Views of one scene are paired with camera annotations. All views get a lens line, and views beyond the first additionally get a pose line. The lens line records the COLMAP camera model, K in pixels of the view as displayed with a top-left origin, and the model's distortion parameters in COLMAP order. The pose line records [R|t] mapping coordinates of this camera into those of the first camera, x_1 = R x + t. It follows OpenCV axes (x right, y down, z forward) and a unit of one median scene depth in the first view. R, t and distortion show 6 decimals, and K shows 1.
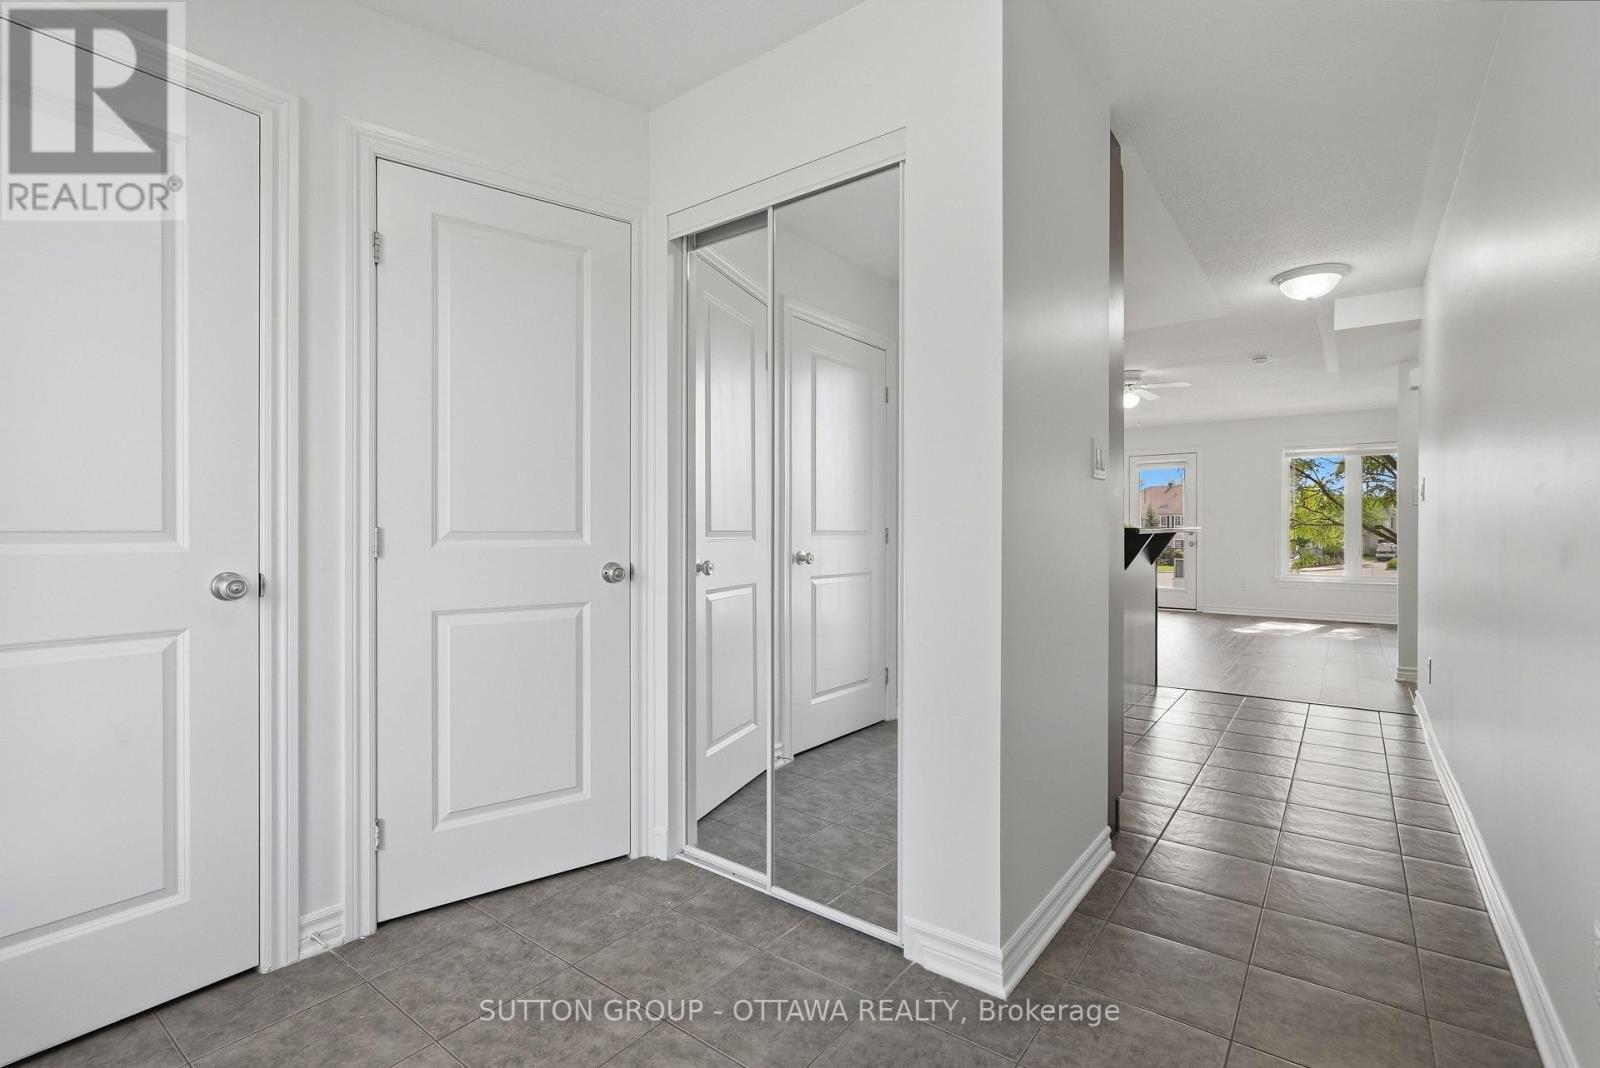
lens RADIAL K [[741.8, 0, 804.4], [0, 741.8, 531.0], [0, 0, 1]] dist [-0.000049, 0.000166]
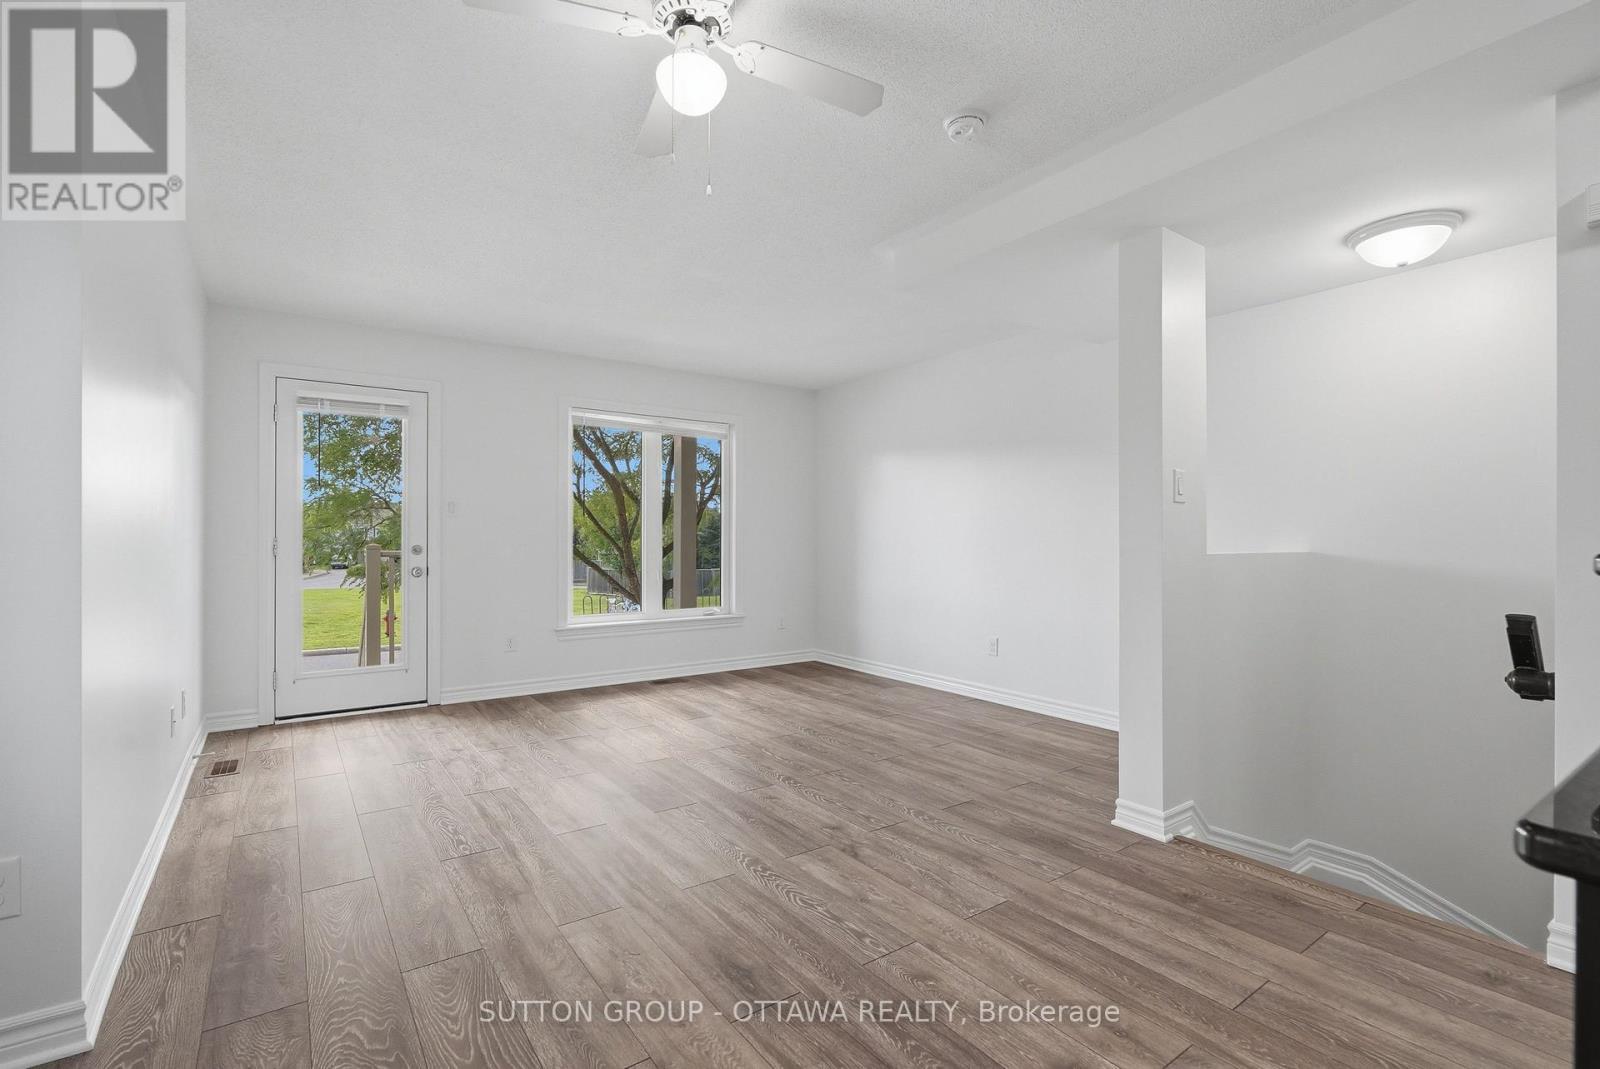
lens RADIAL K [[741.8, 0, 826.6], [0, 741.8, 539.3], [0, 0, 1]] dist [-0.000049, 0.000166]
pose [[0.300974, -0.003319, 0.953627, 0.143261], [-0.006188, 0.999966, 0.005434, -0.010314], [-0.953612, -0.007537, 0.300943, 0.636200]]
